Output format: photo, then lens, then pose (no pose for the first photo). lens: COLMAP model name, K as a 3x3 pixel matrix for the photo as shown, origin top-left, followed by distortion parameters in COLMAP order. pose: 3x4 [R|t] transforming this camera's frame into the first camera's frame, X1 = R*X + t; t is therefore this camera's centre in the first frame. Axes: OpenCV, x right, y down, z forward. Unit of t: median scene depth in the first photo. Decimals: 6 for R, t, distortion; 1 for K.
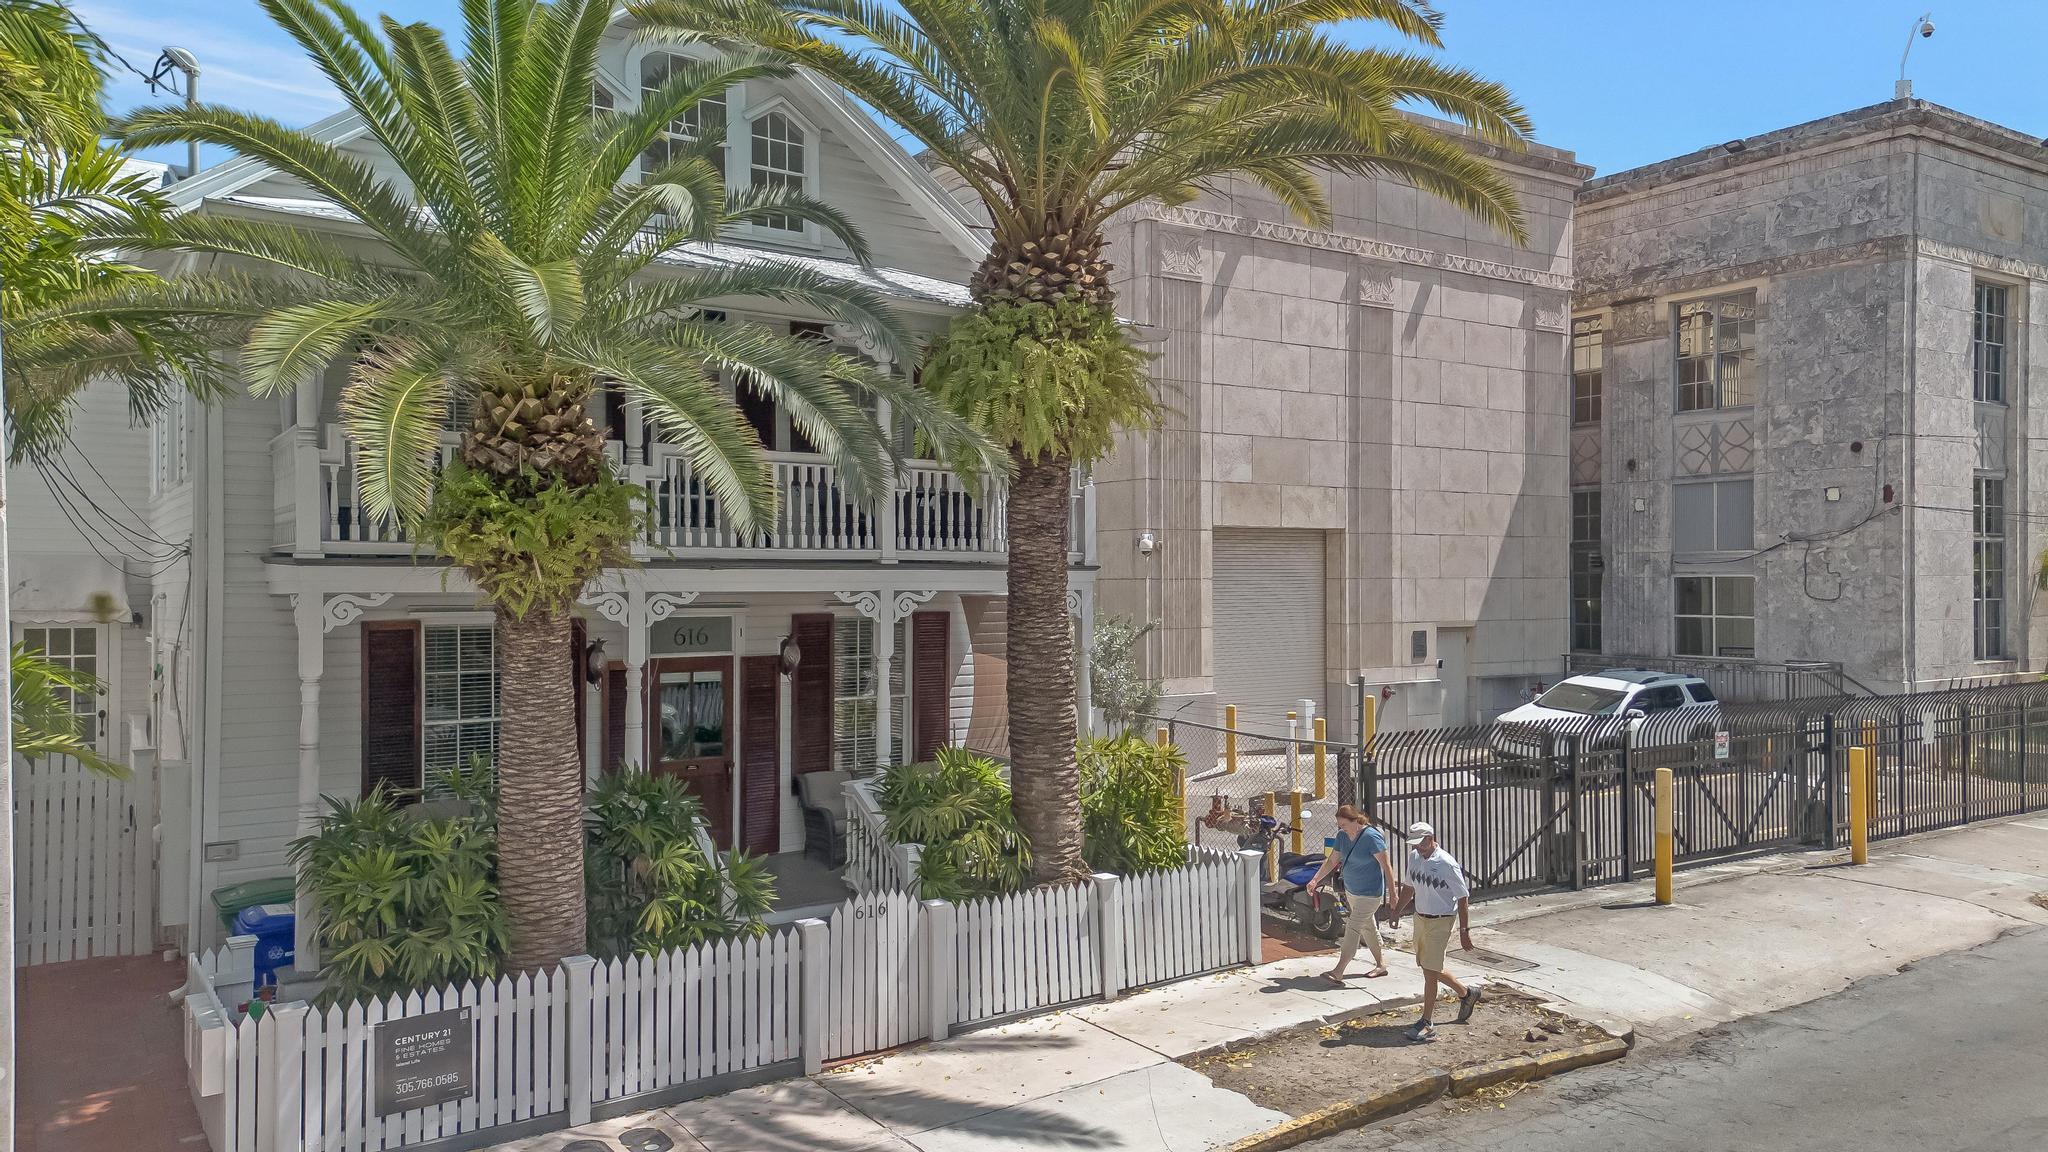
lens RADIAL K [[1458.3, 0, 1024.3], [0, 1458.3, 582.8], [0, 0, 1]] dist [0.078984, -0.029307]
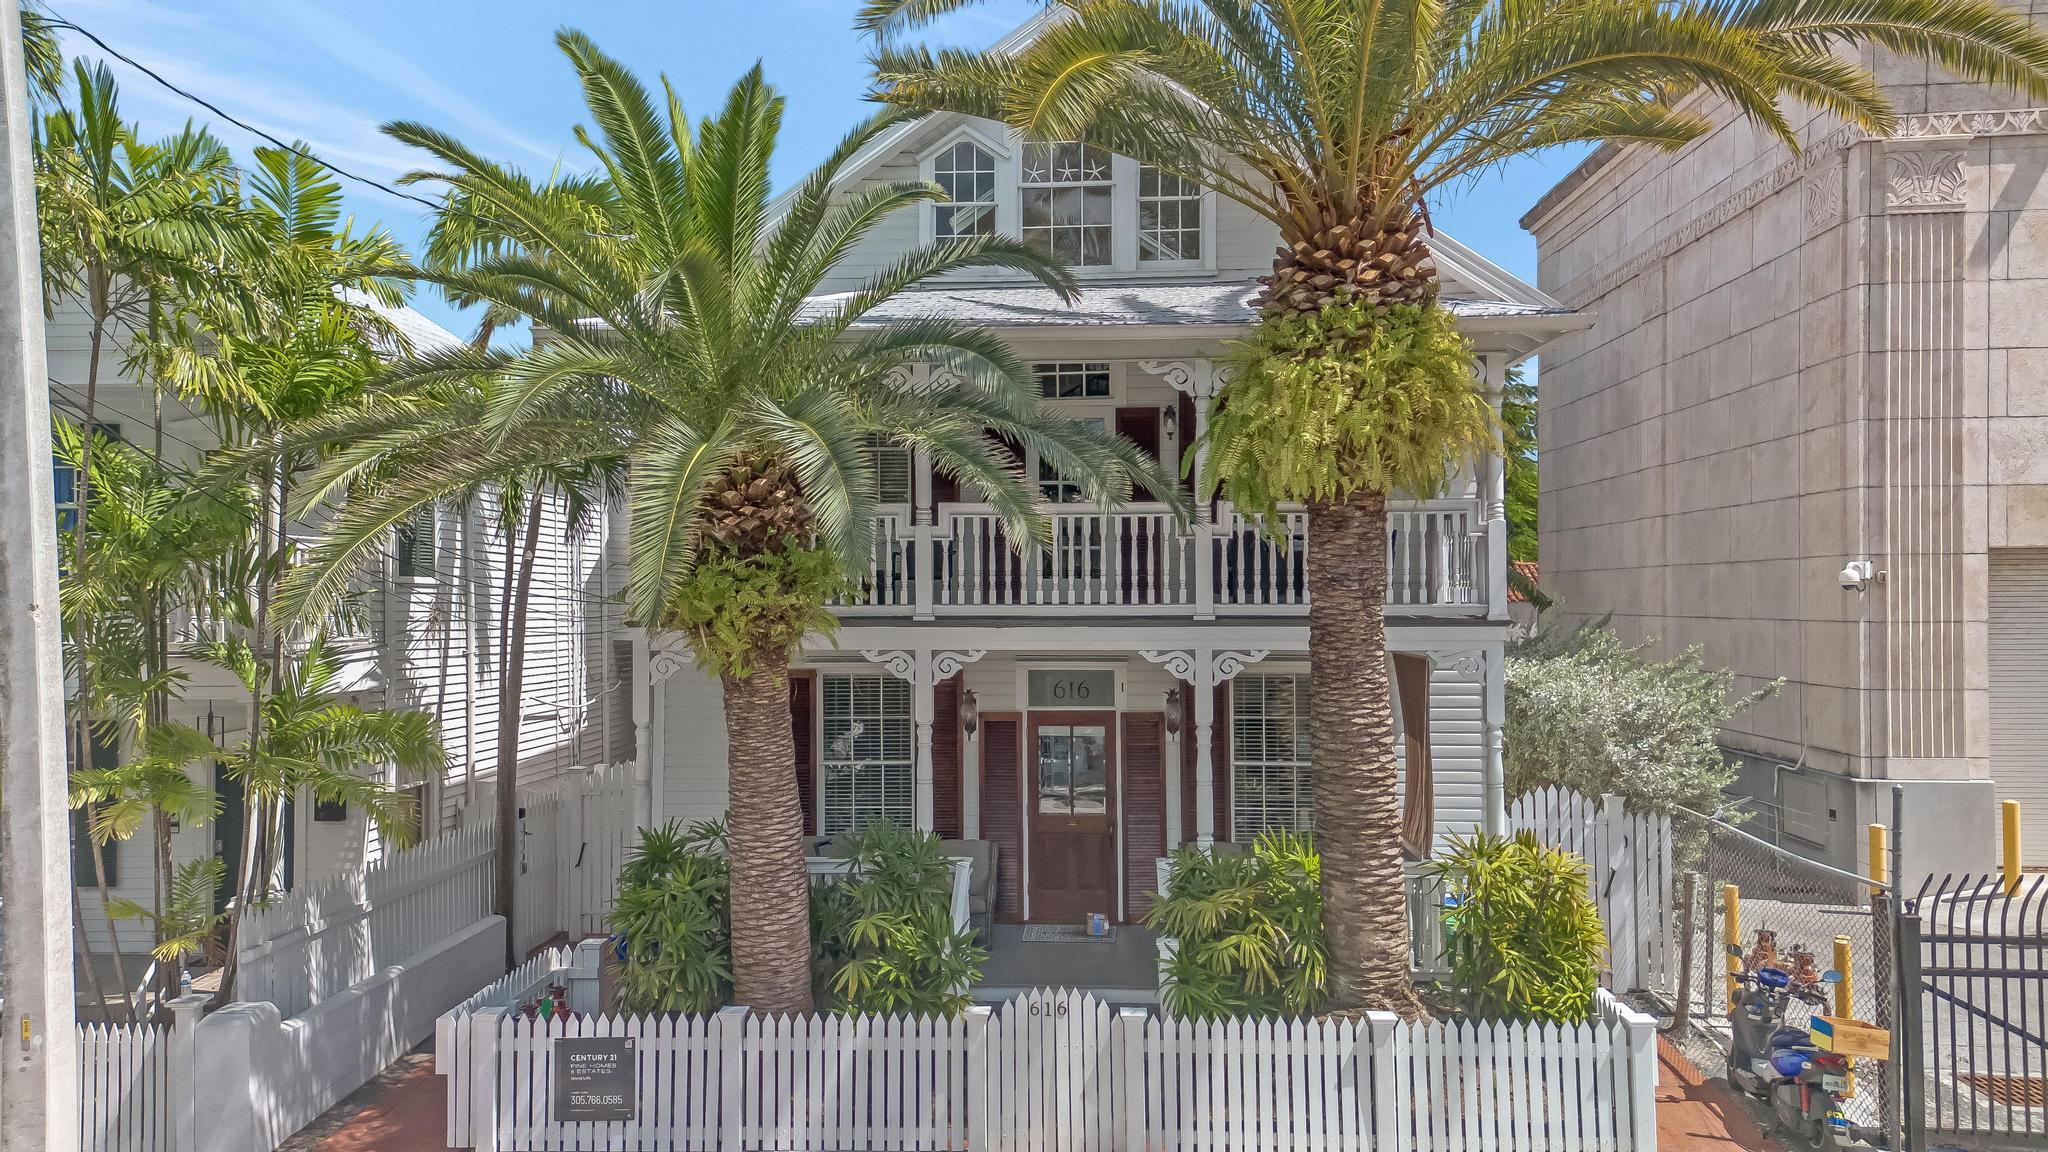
lens RADIAL K [[1458.3, 0, 1015.6], [0, 1458.3, 596.1], [0, 0, 1]] dist [0.078984, -0.029307]
pose [[0.788074, -0.002166, -0.615577, 0.369986], [0.002339, 0.999997, -0.000525, -0.027951], [0.615576, -0.001027, 0.788077, 0.222814]]
